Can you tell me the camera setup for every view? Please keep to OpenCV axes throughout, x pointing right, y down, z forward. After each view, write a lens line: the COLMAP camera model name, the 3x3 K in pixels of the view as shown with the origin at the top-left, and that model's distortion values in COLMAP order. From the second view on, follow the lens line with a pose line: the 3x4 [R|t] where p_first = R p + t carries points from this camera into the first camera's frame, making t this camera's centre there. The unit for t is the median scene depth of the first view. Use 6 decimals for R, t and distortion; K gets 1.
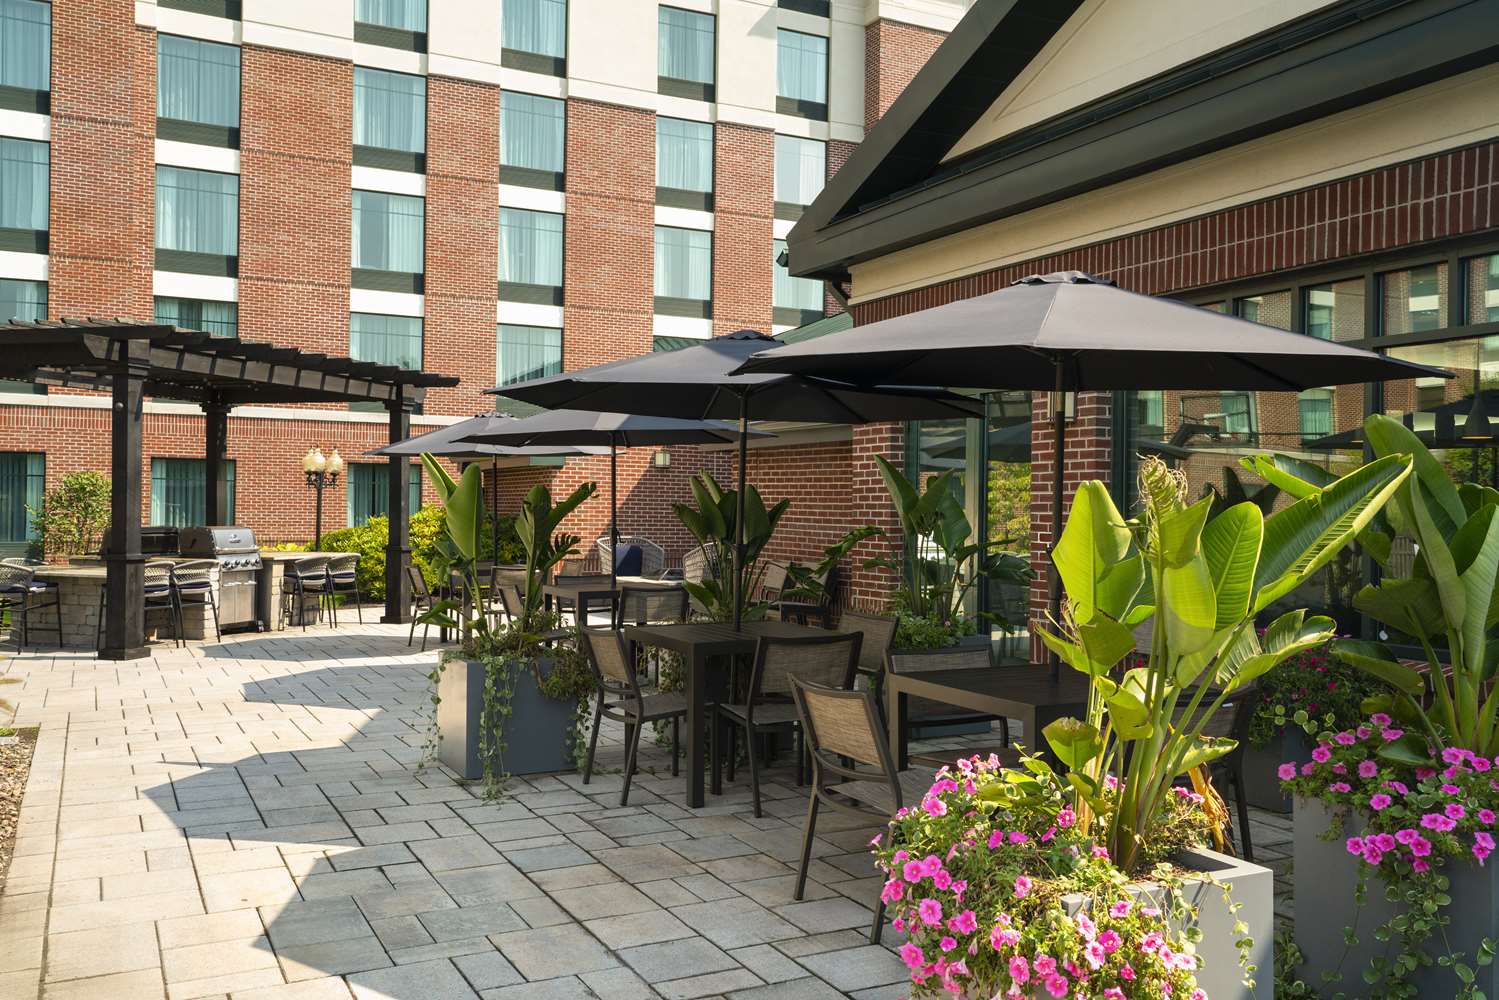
lens RADIAL K [[1322.2, 0, 749.5], [0, 1322.2, 500.0], [0, 0, 1]] dist [0.068308, 0.004166]
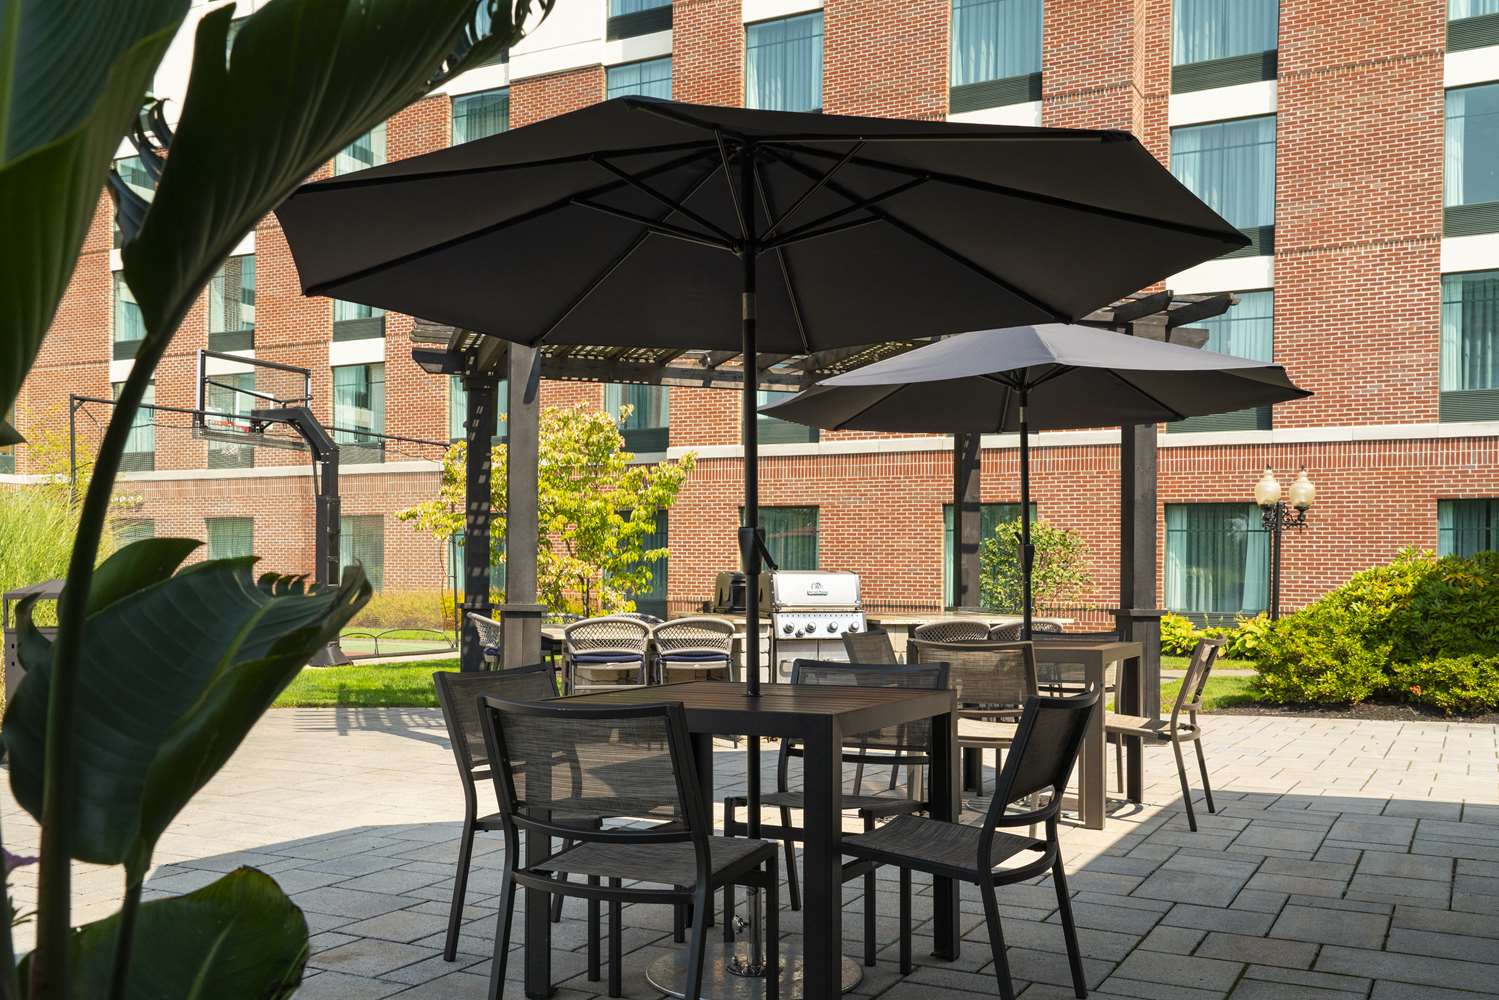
lens RADIAL K [[1417.8, 0, 748.6], [0, 1417.8, 573.4], [0, 0, 1]] dist [-0.006012, 0.083921]
pose [[0.580809, -0.009315, -0.813987, 0.077102], [0.003668, 0.999954, -0.008826, 0.013816], [0.814032, 0.002140, 0.580816, 0.294022]]
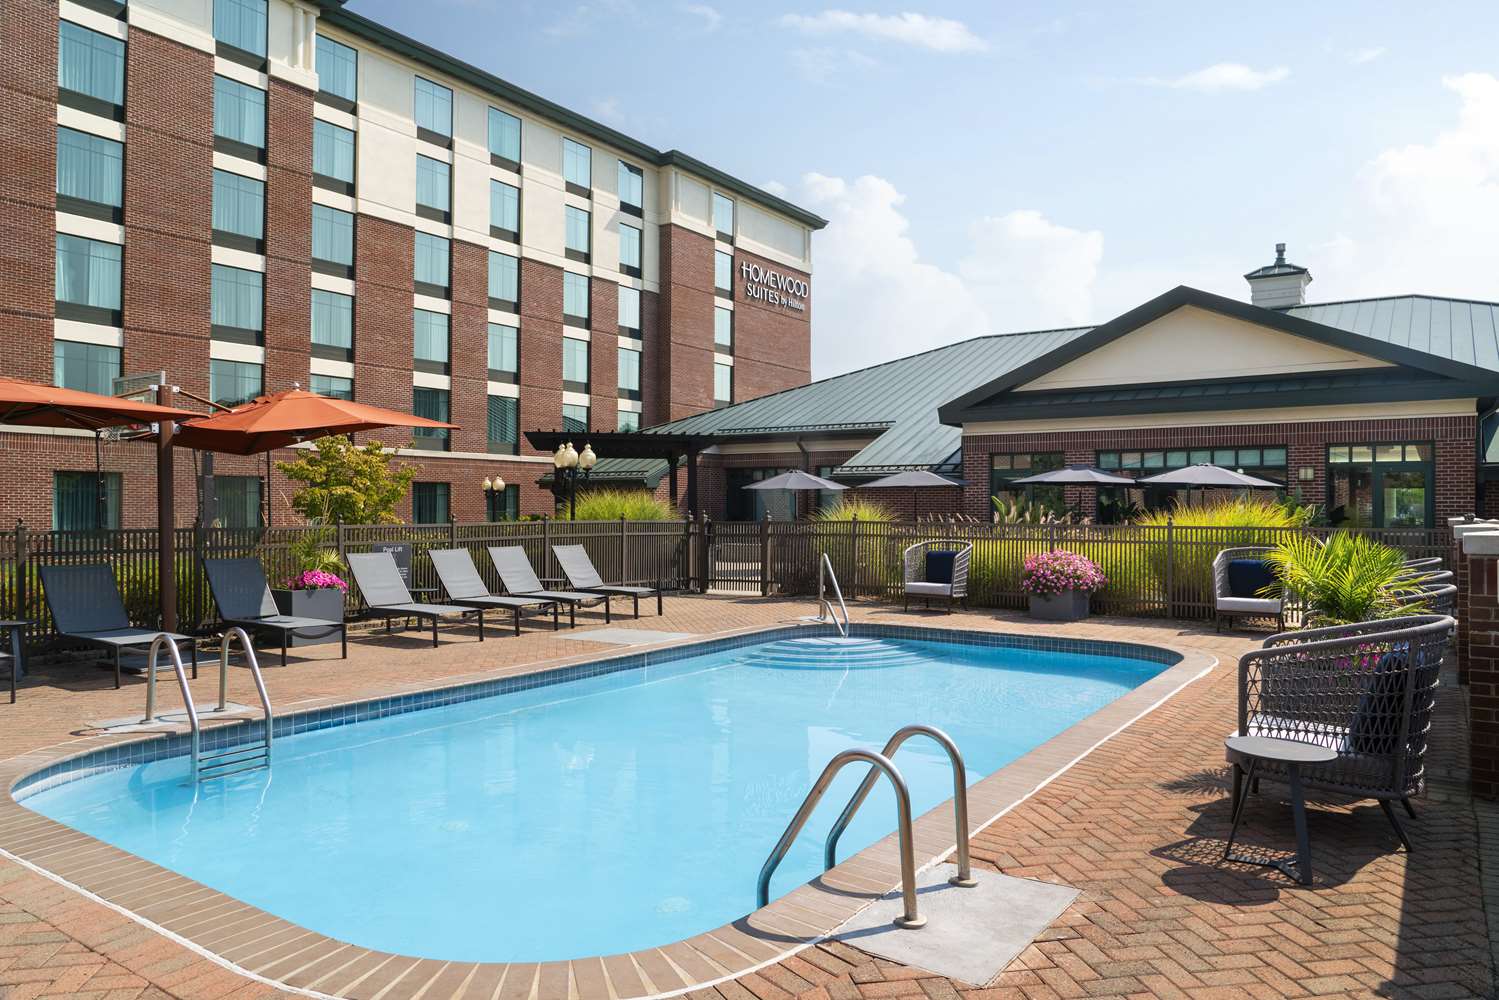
lens RADIAL K [[995.2, 0, 749.5], [0, 995.2, 500.0], [0, 0, 1]] dist [-0.002880, 0.341823]
pose [[0.887665, -0.008736, 0.460406, -0.480297], [0.006760, 0.999960, 0.005941, -0.010714], [-0.460440, -0.002162, 0.887688, -0.228146]]
